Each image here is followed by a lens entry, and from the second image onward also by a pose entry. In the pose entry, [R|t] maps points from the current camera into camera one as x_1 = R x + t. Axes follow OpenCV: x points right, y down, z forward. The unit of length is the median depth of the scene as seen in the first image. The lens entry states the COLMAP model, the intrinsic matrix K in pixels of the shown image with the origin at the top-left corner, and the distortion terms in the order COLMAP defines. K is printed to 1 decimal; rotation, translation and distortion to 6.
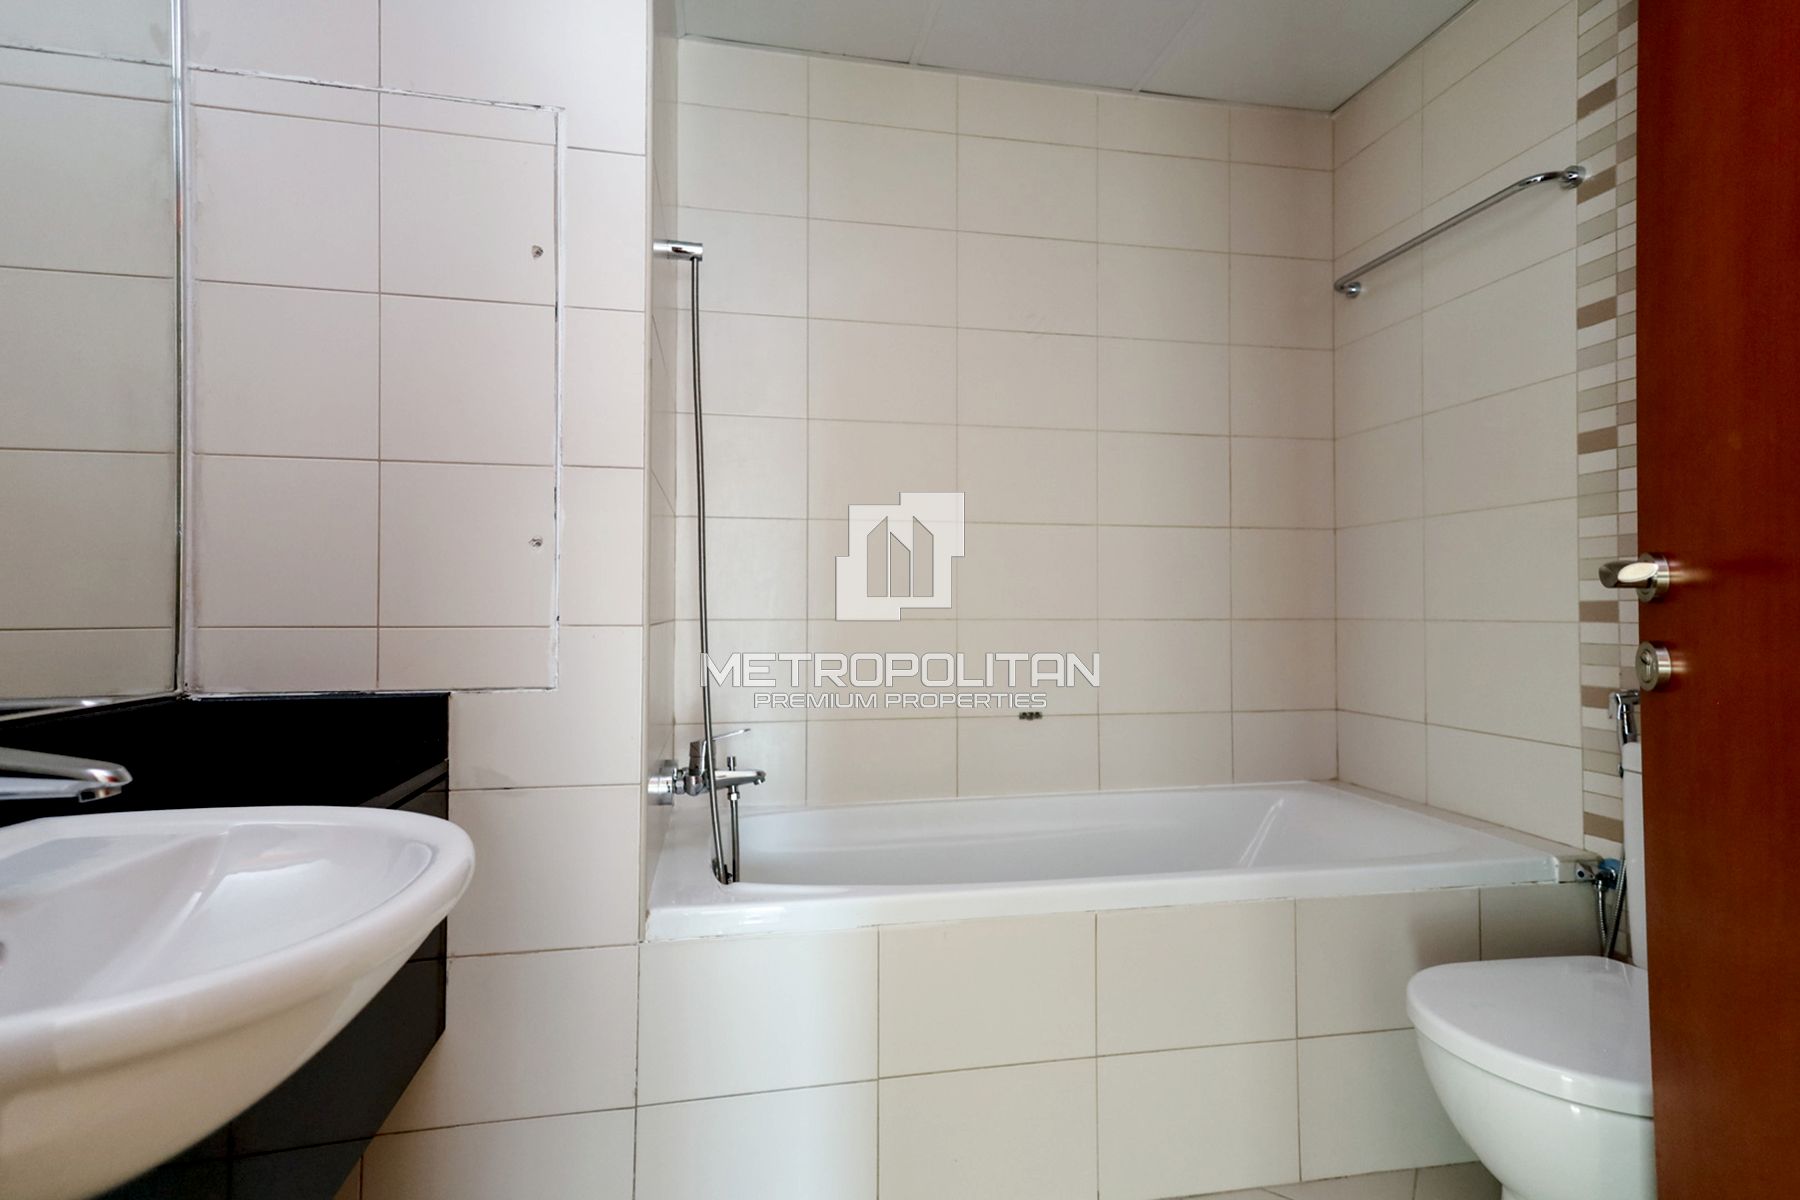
lens RADIAL K [[841.2, 0, 920.4], [0, 841.2, 593.0], [0, 0, 1]] dist [0.001939, 0.000615]
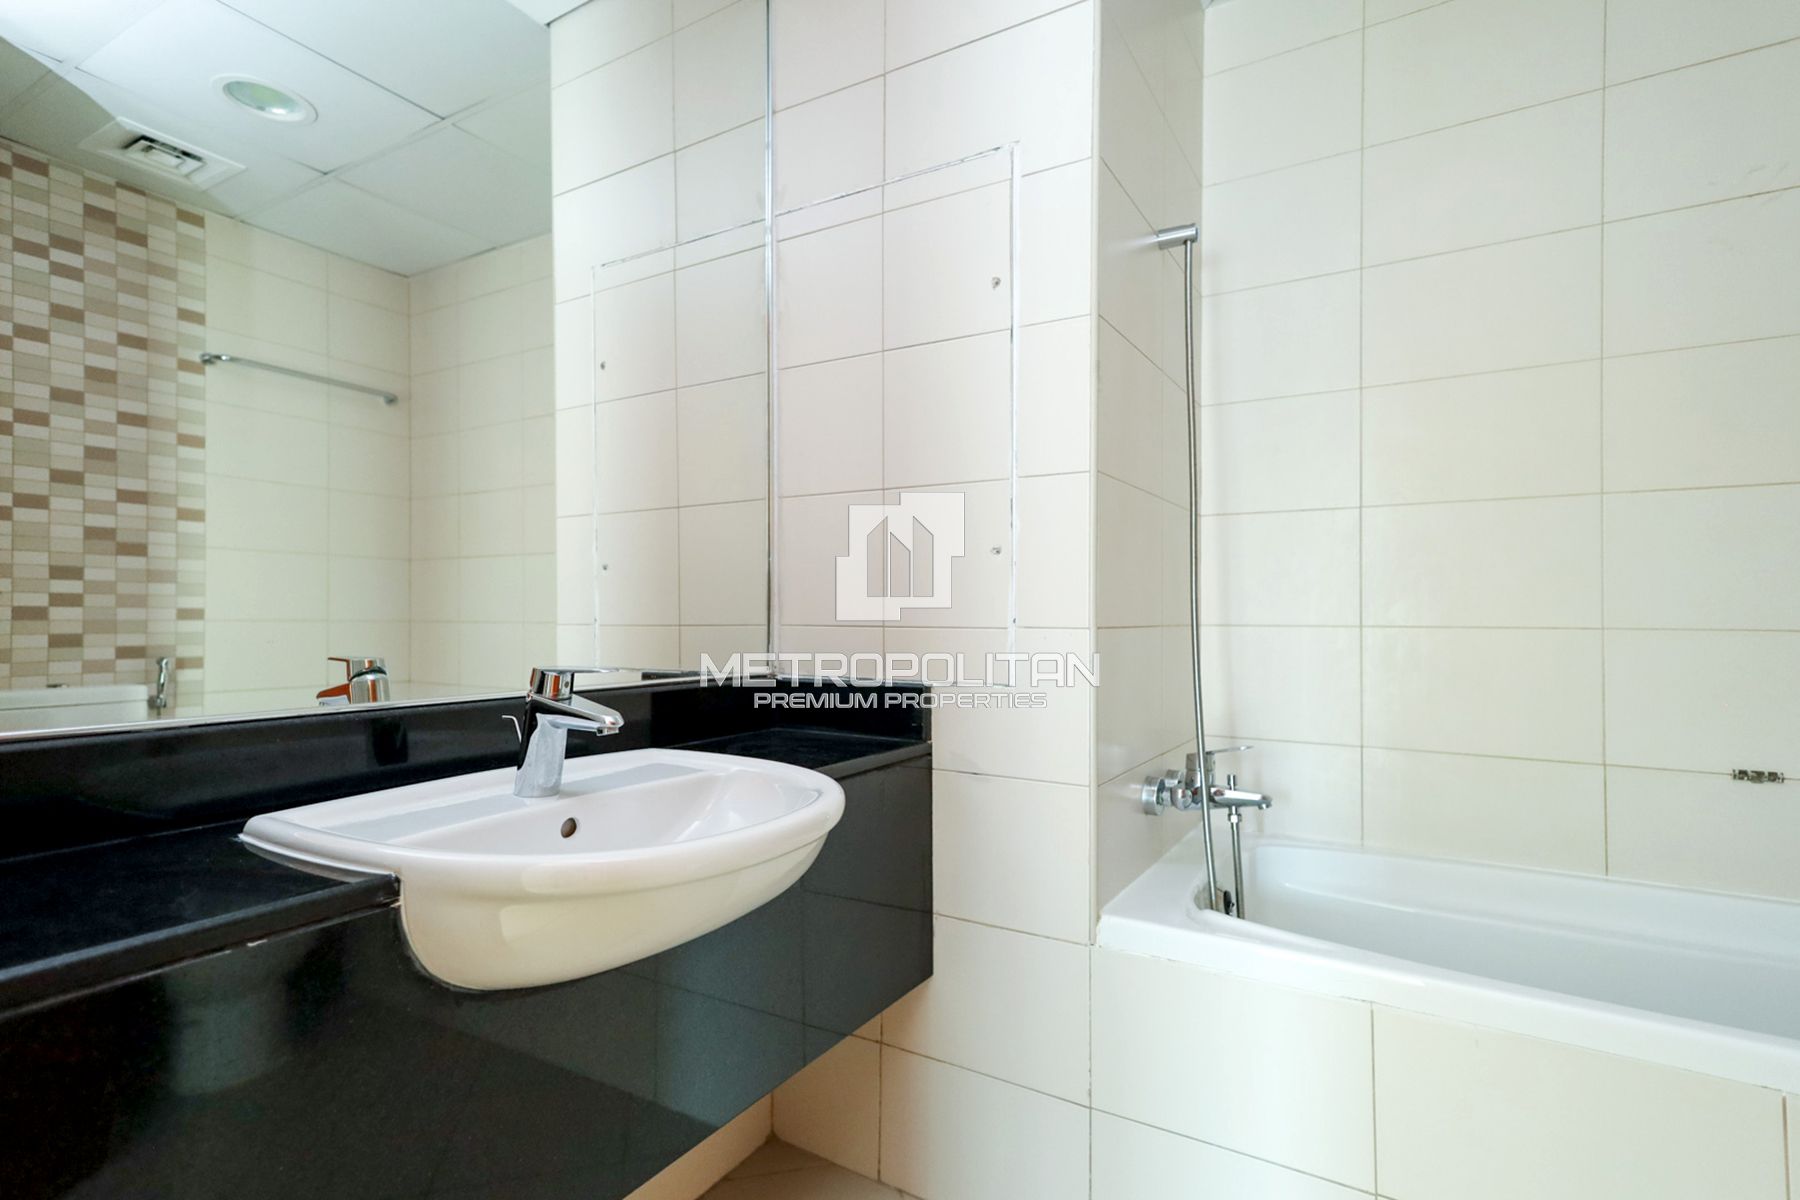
lens RADIAL K [[866.5, 0, 900.0], [0, 866.5, 600.0], [0, 0, 1]] dist [0.001893, 0.000990]
pose [[0.735551, -0.009210, -0.677407, 0.201637], [0.010557, 0.999942, -0.002132, 0.004517], [0.677387, -0.005583, 0.735605, 0.089162]]
